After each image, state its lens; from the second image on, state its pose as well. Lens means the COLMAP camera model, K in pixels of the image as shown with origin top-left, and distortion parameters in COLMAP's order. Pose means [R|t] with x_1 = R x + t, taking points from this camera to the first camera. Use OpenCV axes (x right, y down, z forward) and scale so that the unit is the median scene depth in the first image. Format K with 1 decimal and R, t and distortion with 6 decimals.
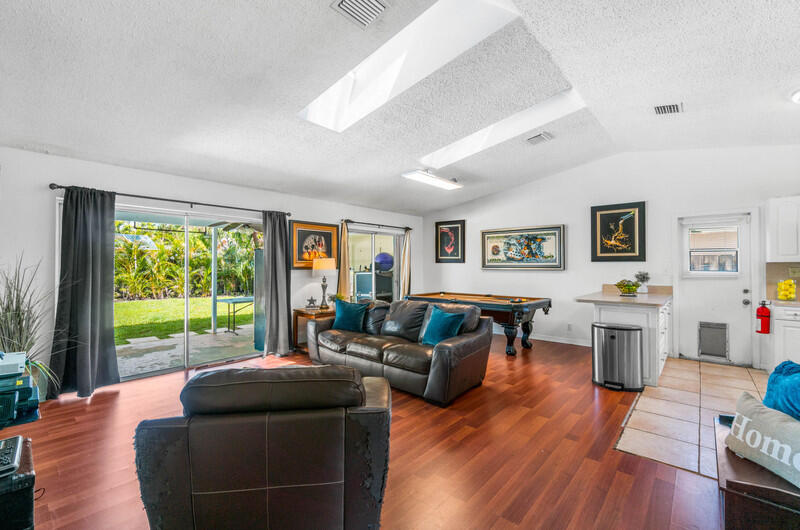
lens RADIAL K [[347.8, 0, 399.3], [0, 347.8, 262.0], [0, 0, 1]] dist [0.003048, 0.000464]
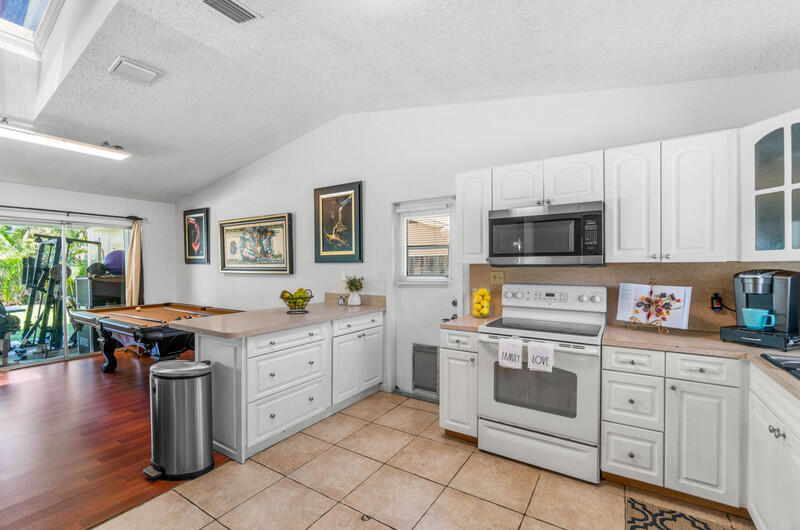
lens RADIAL K [[347.8, 0, 401.6], [0, 347.8, 270.1], [0, 0, 1]] dist [0.003048, 0.000464]
pose [[0.991898, -0.006296, 0.126880, 0.605086], [0.002901, 0.999633, 0.026924, -0.004327], [-0.127003, -0.026338, 0.991553, 0.223949]]
